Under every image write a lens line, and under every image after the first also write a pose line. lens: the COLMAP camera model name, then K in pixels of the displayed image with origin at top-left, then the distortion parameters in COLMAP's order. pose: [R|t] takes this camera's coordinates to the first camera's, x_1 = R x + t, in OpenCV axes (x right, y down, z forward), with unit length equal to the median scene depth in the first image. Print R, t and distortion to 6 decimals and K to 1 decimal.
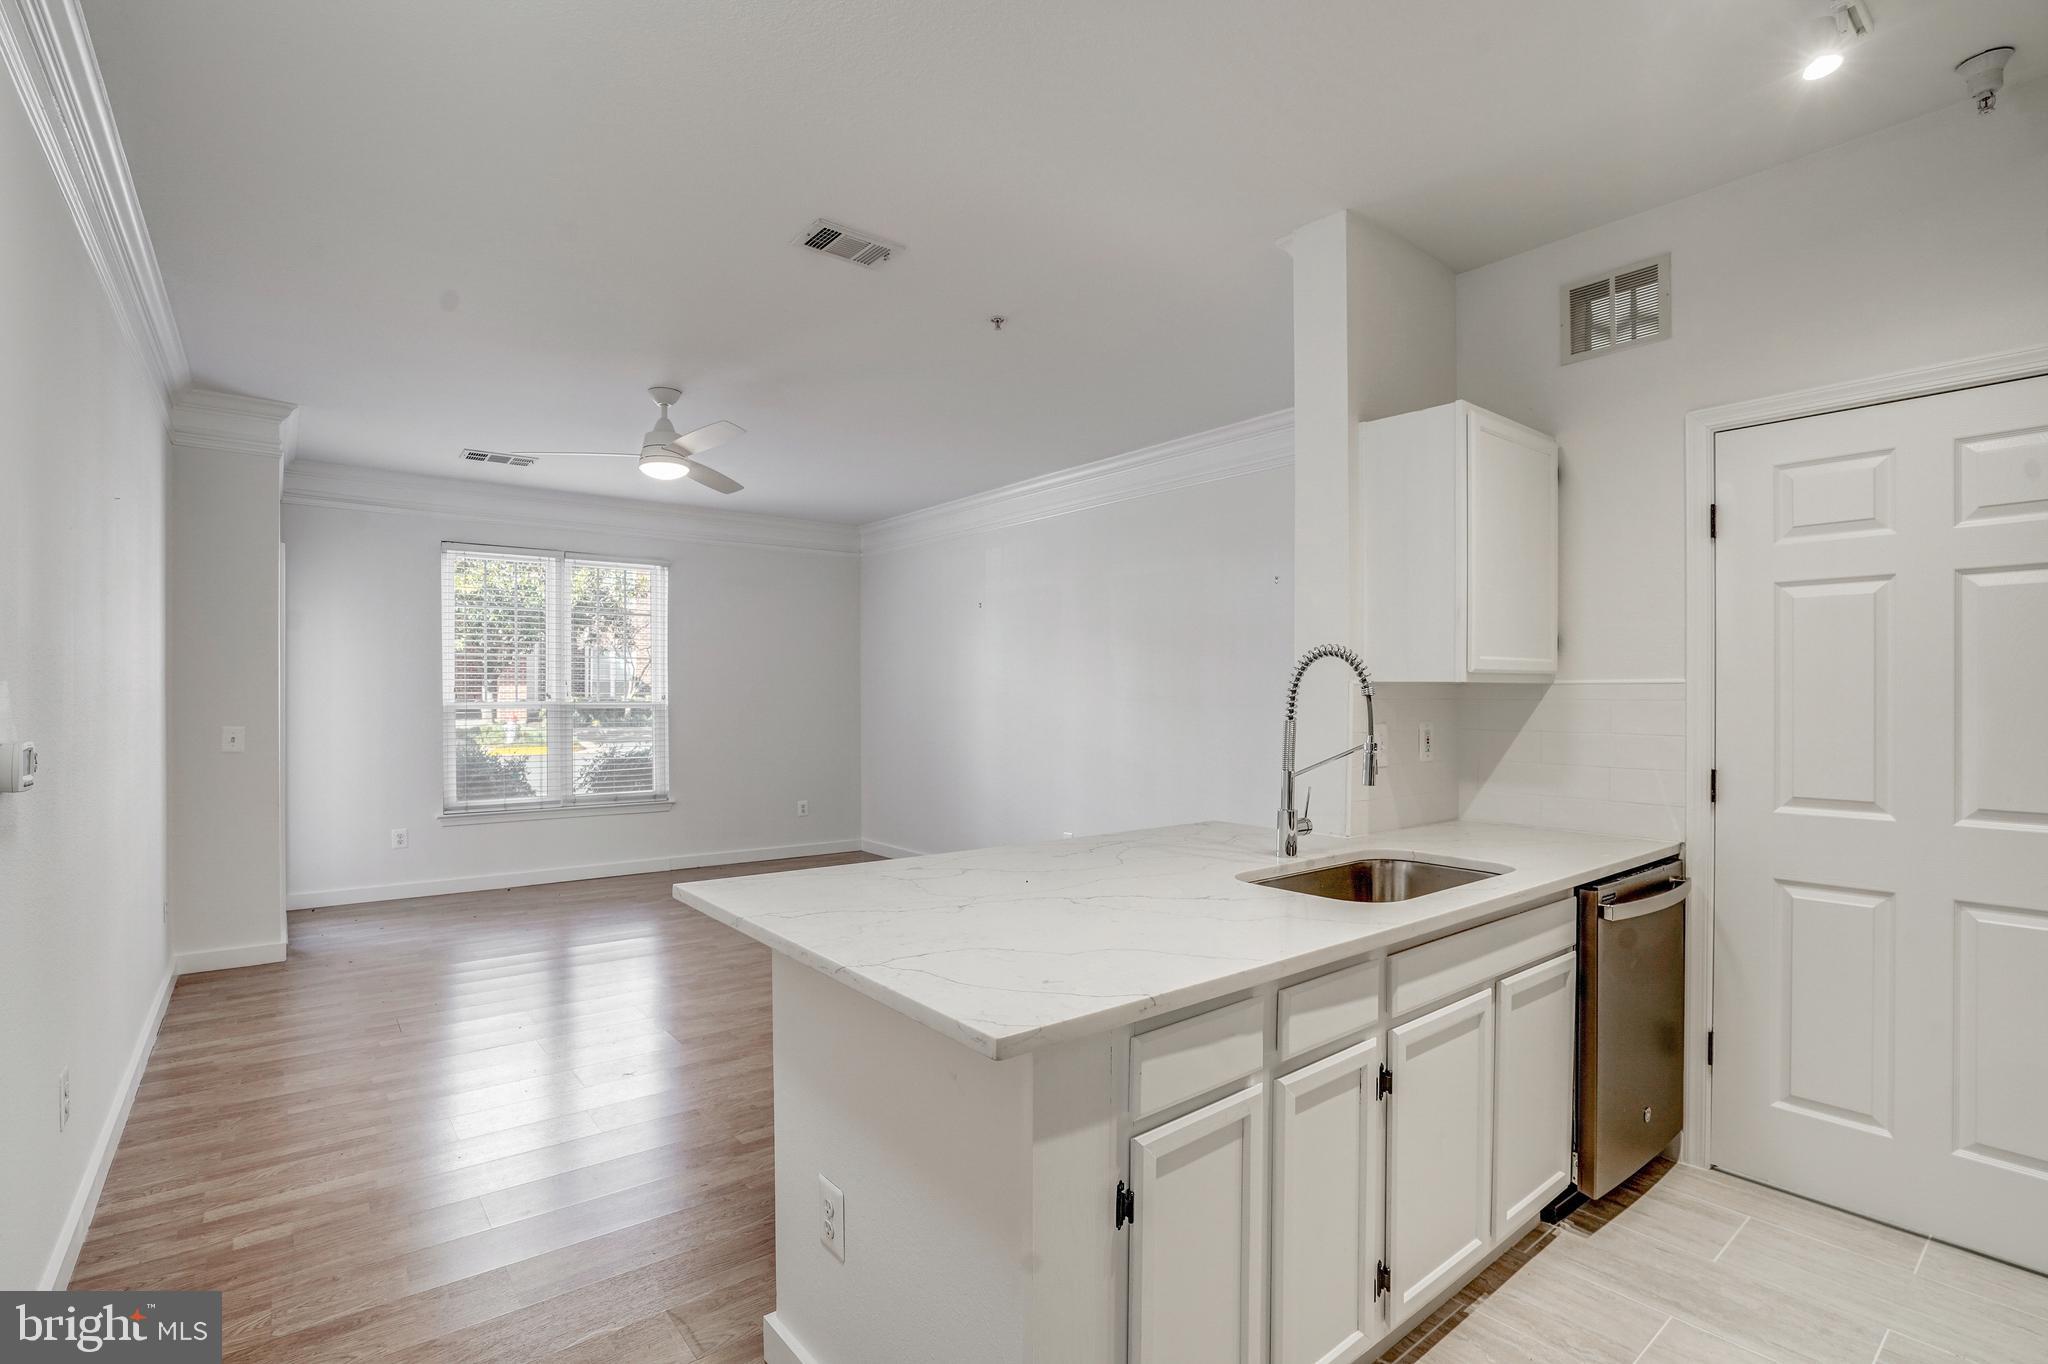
lens RADIAL K [[1014.6, 0, 1032.7], [0, 1014.6, 696.8], [0, 0, 1]] dist [-0.038488, 0.022174]
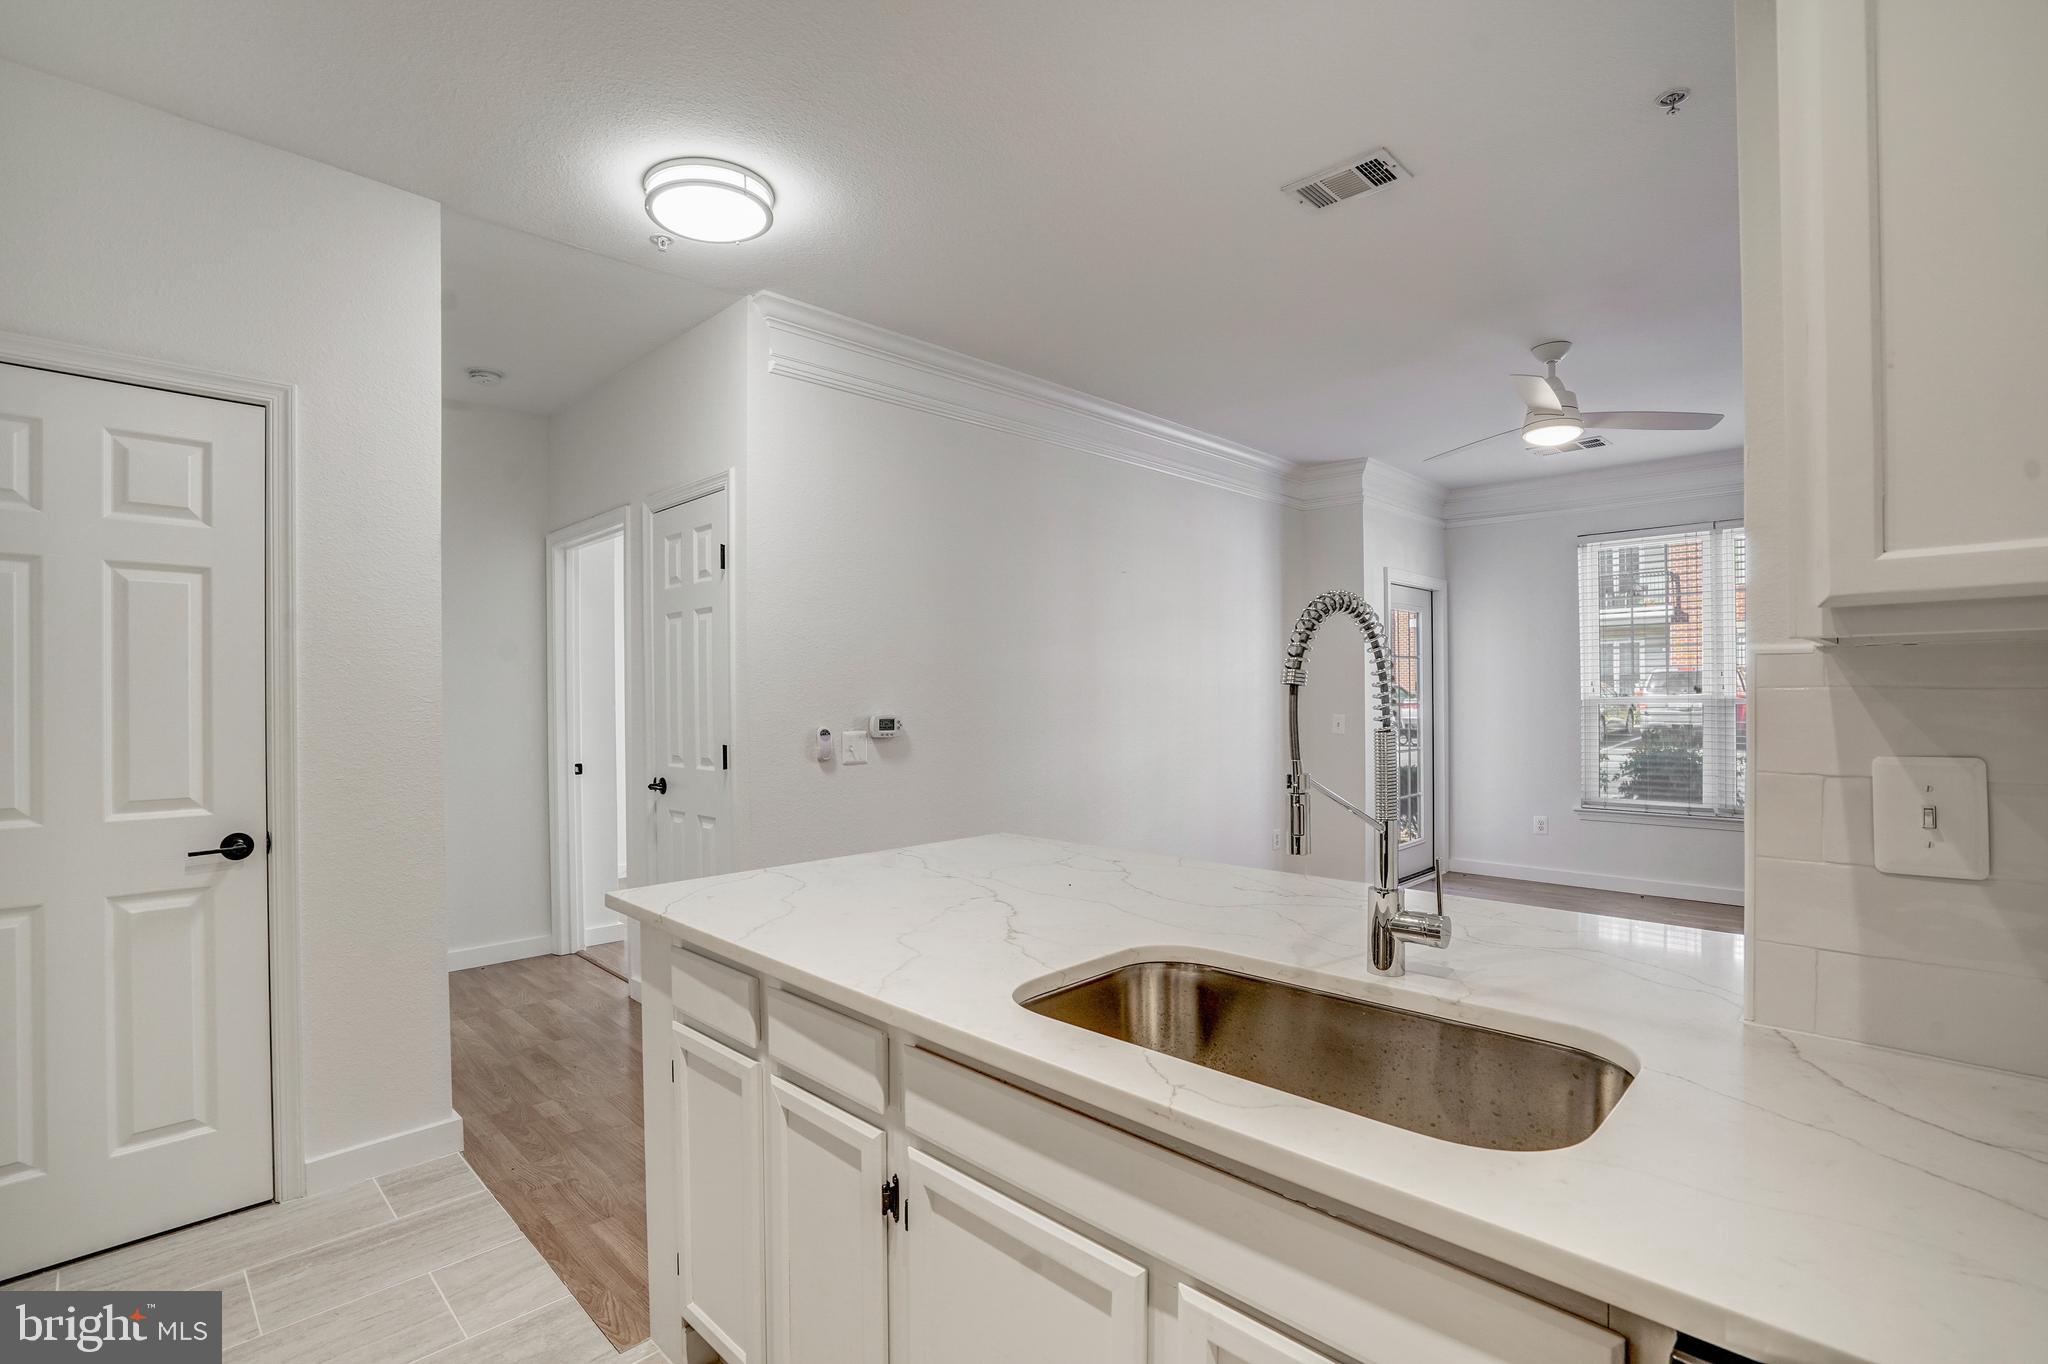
lens RADIAL K [[1005.5, 0, 972.2], [0, 1005.5, 682.3], [0, 0, 1]] dist [-0.055441, 0.020008]
pose [[0.103581, -0.011934, -0.994549, 0.343776], [0.008597, 0.999901, -0.011103, -0.002267], [0.994584, -0.007400, 0.103674, 0.301722]]
